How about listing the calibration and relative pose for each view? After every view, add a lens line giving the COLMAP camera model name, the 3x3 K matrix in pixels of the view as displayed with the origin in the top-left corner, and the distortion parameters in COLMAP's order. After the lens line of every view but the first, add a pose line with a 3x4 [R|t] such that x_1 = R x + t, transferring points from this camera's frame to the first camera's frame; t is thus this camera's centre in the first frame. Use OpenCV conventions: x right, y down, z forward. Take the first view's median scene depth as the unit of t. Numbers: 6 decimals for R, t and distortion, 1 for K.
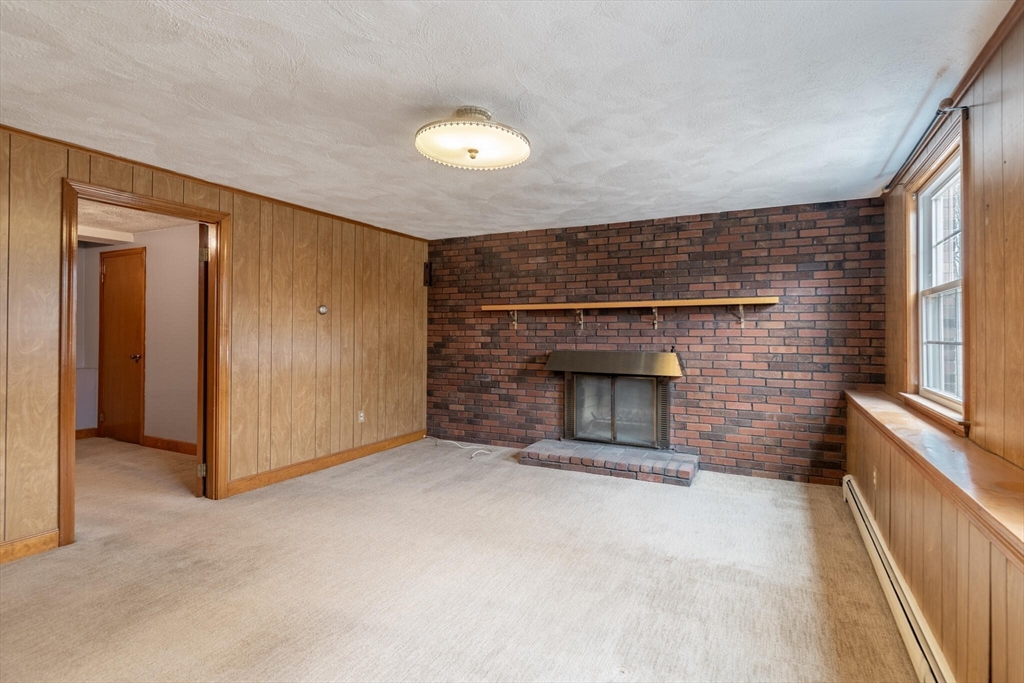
lens RADIAL K [[479.1, 0, 516.9], [0, 479.1, 327.1], [0, 0, 1]] dist [0.012399, -0.002958]
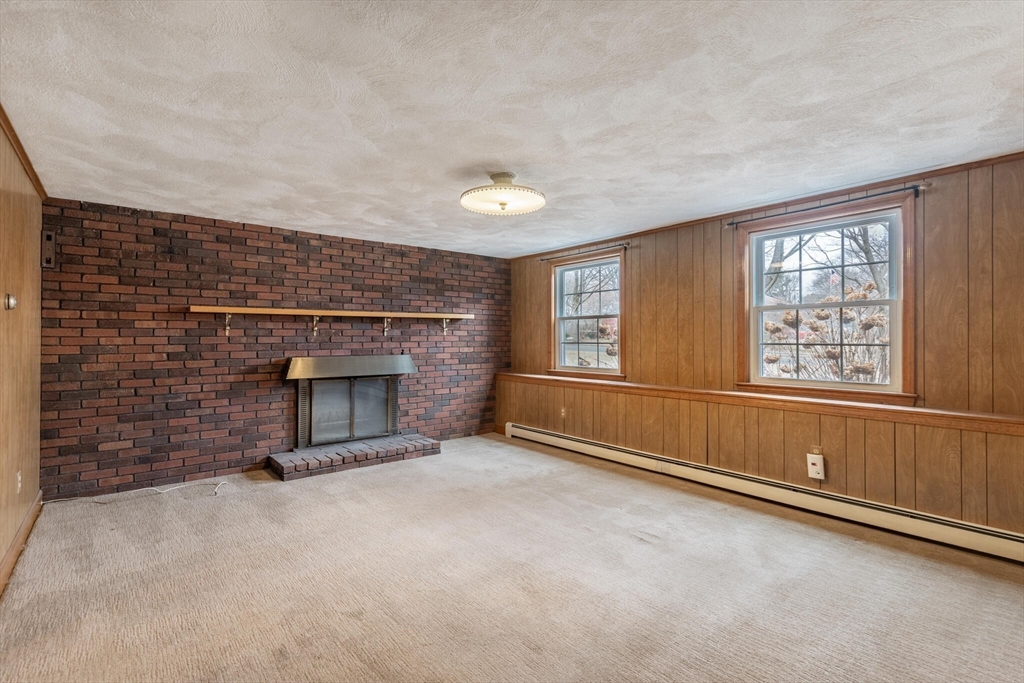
lens RADIAL K [[479.1, 0, 513.8], [0, 479.1, 336.6], [0, 0, 1]] dist [0.012399, -0.002958]
pose [[0.434096, 0.000309, 0.900867, -0.626441], [-0.005113, 0.999985, 0.002121, 0.002200], [-0.900852, -0.005527, 0.434091, 0.195371]]
